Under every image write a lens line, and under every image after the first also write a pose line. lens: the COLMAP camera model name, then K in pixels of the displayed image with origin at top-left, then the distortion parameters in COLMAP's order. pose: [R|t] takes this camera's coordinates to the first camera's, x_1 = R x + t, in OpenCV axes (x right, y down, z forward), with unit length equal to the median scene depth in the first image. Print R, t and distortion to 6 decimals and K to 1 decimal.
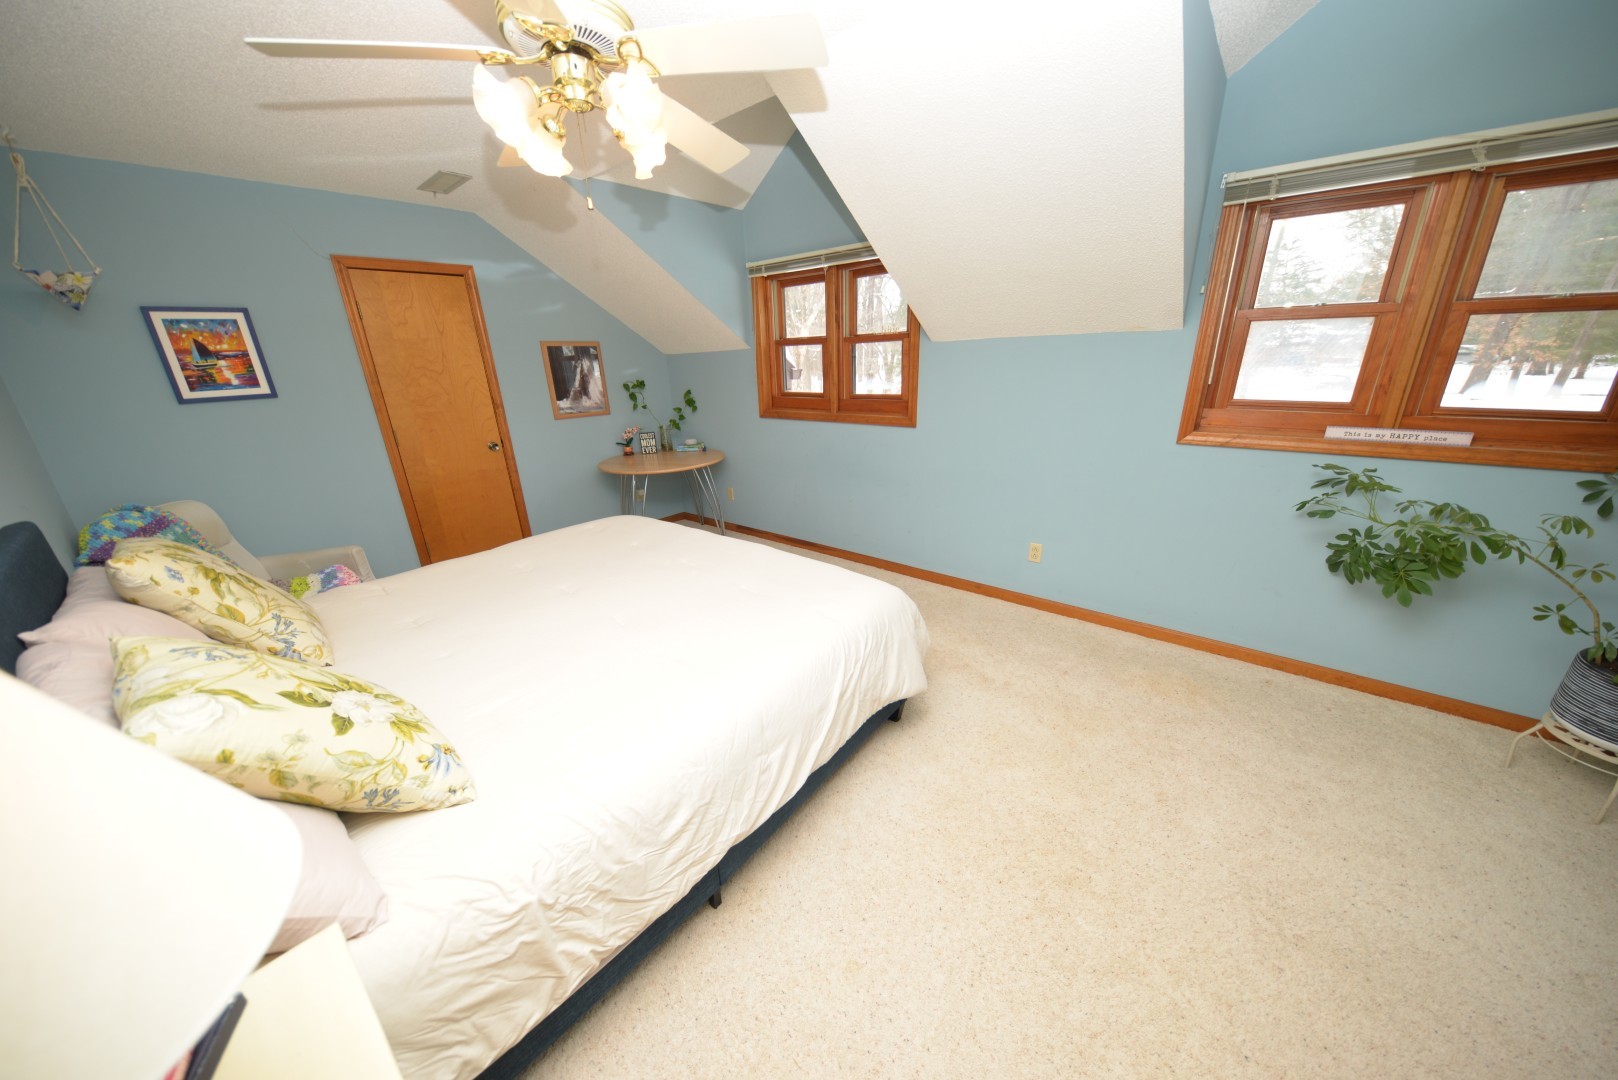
lens RADIAL K [[529.4, 0, 811.6], [0, 529.4, 542.3], [0, 0, 1]] dist [-0.001634, -0.003827]
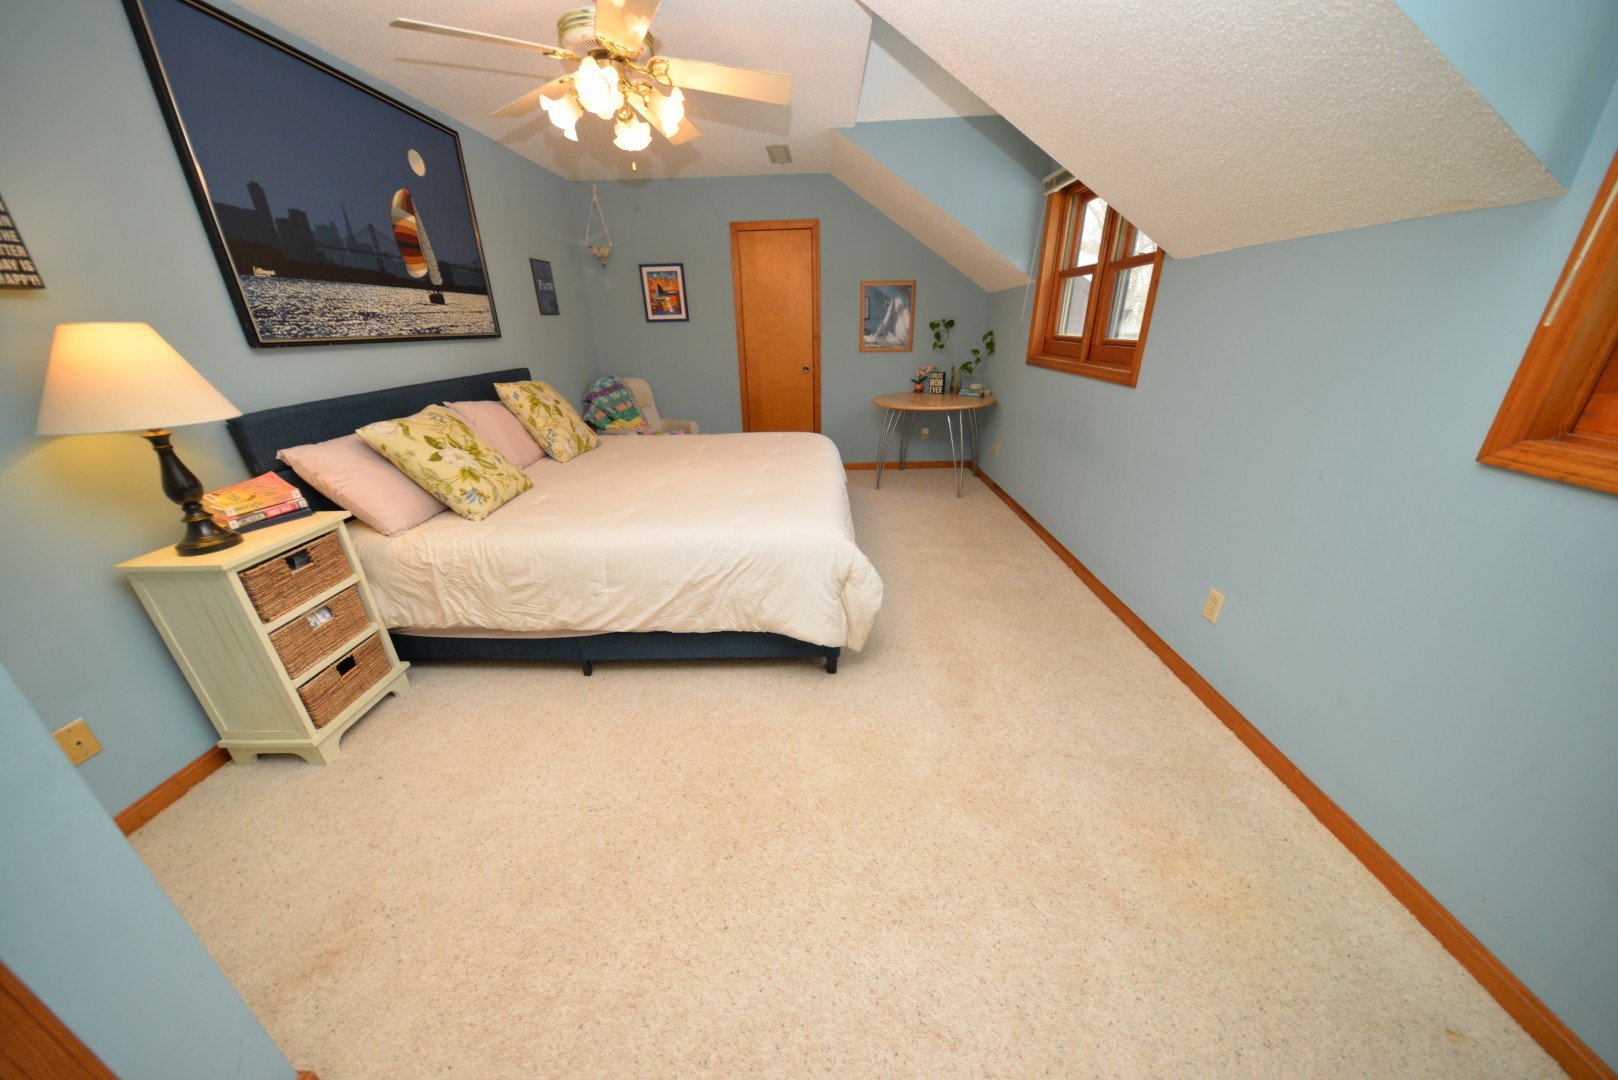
lens RADIAL K [[529.4, 0, 807.6], [0, 529.4, 544.0], [0, 0, 1]] dist [-0.001634, -0.003827]
pose [[0.615664, 0.322096, -0.719174, 0.552697], [-0.260895, 0.944493, 0.199665, -0.048552], [0.743566, 0.064703, 0.665524, 0.228900]]
